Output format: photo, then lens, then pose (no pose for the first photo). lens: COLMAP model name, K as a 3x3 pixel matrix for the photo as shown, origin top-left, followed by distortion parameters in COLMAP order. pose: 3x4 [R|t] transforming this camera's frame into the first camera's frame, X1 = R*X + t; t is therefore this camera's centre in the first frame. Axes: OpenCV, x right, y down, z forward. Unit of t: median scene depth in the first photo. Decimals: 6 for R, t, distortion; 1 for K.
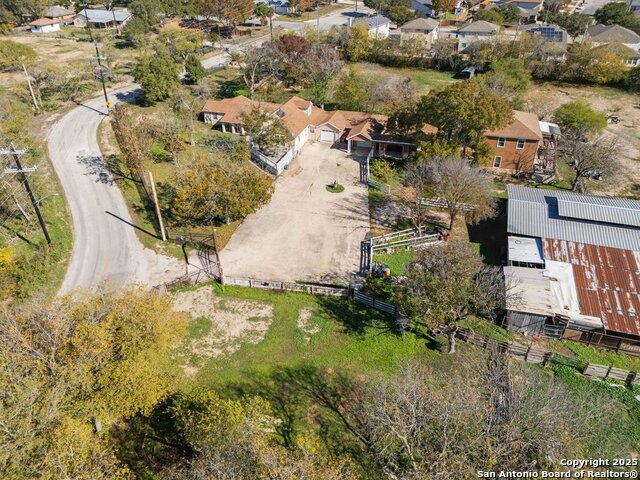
lens RADIAL K [[469.7, 0, 320.0], [0, 469.7, 240.0], [0, 0, 1]] dist [0.082645, -0.075895]
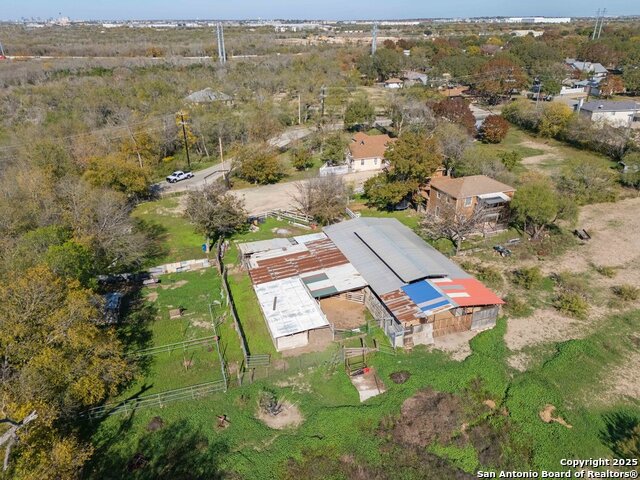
lens RADIAL K [[469.7, 0, 320.0], [0, 469.7, 240.0], [0, 0, 1]] dist [0.082645, -0.075895]
pose [[0.592203, 0.337688, -0.731616, 1.068320], [-0.436049, 0.897823, 0.061445, -0.051077], [0.677611, 0.282633, 0.678942, 0.073621]]
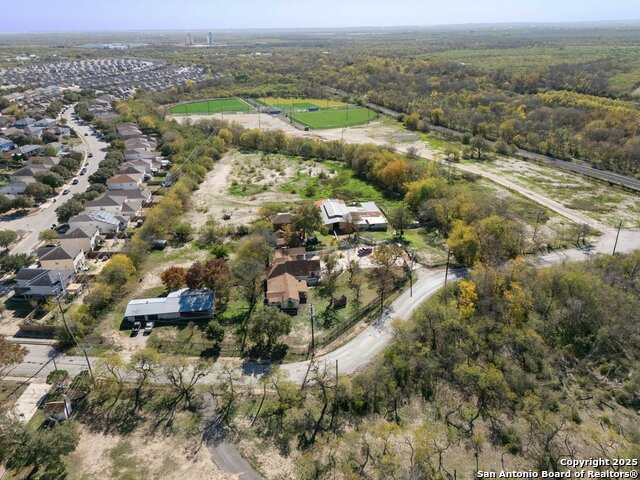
lens RADIAL K [[469.7, 0, 320.0], [0, 469.7, 240.0], [0, 0, 1]] dist [0.082645, -0.075895]
pose [[-0.433386, -0.357834, 0.827122, -1.766143], [0.504047, 0.664572, 0.551616, -1.461136], [-0.747070, 0.655971, -0.107651, 1.251481]]
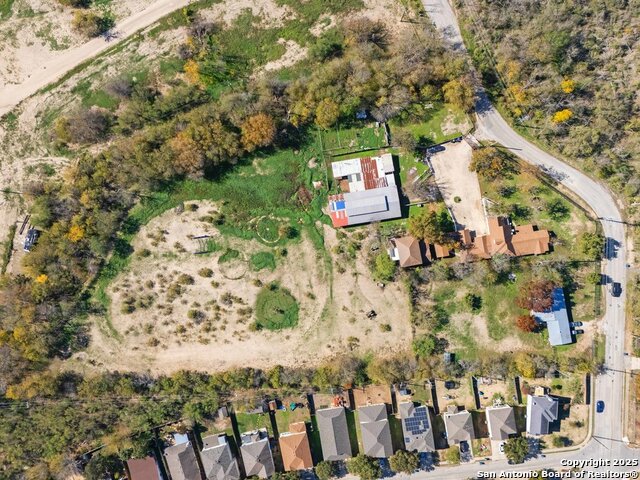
lens RADIAL K [[469.7, 0, 320.0], [0, 469.7, 240.0], [0, 0, 1]] dist [0.082645, -0.075895]
pose [[-0.890665, 0.453850, 0.027143, 0.756397], [-0.225267, -0.492359, 0.840736, -2.304549], [0.394932, 0.742700, 0.540764, -0.606301]]
